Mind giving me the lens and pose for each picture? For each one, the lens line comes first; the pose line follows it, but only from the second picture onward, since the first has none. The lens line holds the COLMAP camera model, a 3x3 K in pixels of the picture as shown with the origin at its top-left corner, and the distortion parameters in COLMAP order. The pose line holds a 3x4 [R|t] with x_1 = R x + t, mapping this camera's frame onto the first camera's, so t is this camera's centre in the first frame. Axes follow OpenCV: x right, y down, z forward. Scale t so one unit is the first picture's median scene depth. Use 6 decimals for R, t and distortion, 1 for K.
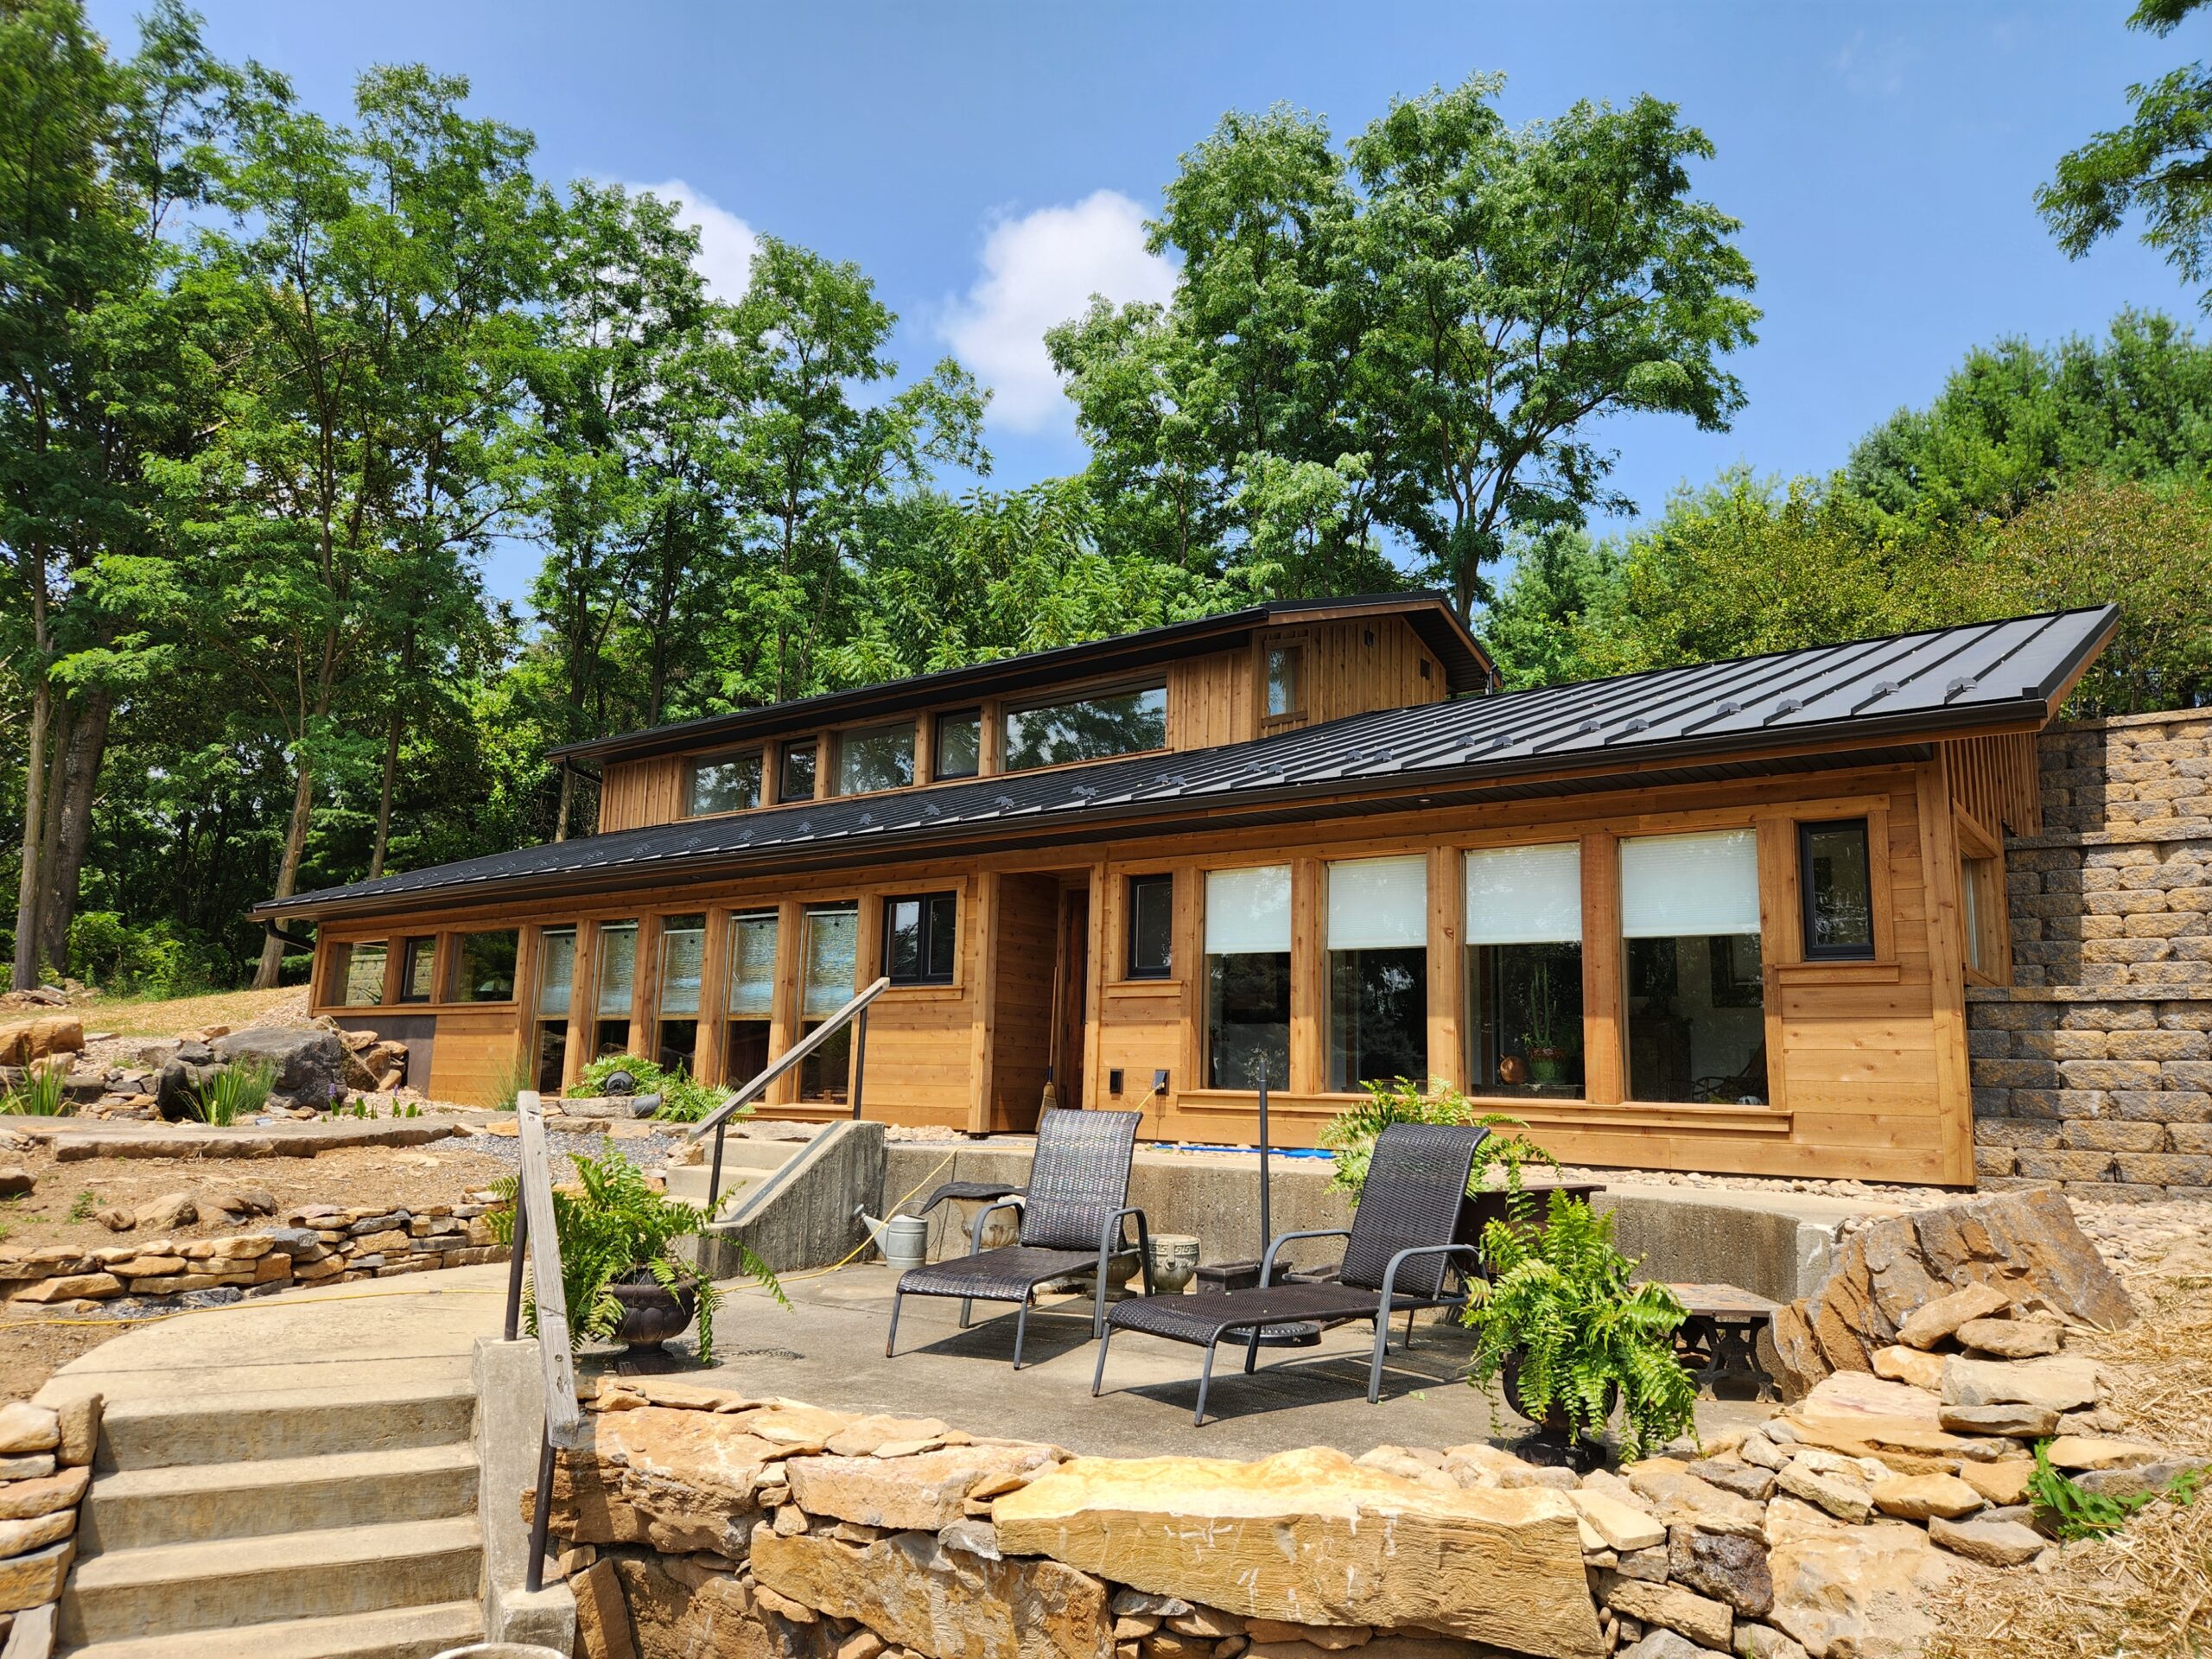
lens RADIAL K [[1476.6, 0, 1107.2], [0, 1476.6, 884.2], [0, 0, 1]] dist [0.032717, -0.005140]
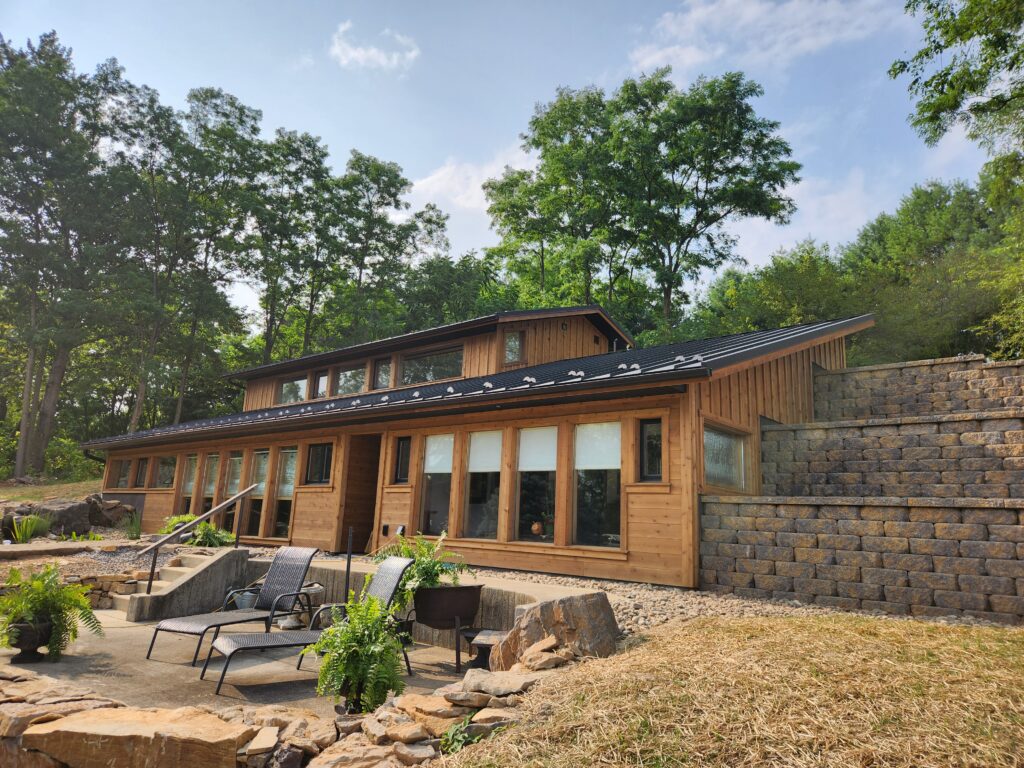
lens RADIAL K [[682.2, 0, 512.0], [0, 682.2, 384.0], [0, 0, 1]] dist [0.065934, -0.036328]
pose [[0.997292, 0.002643, -0.073500, 0.209817], [-0.007512, 0.997788, -0.066047, -0.014937], [0.073163, 0.066421, 0.995106, -0.022500]]
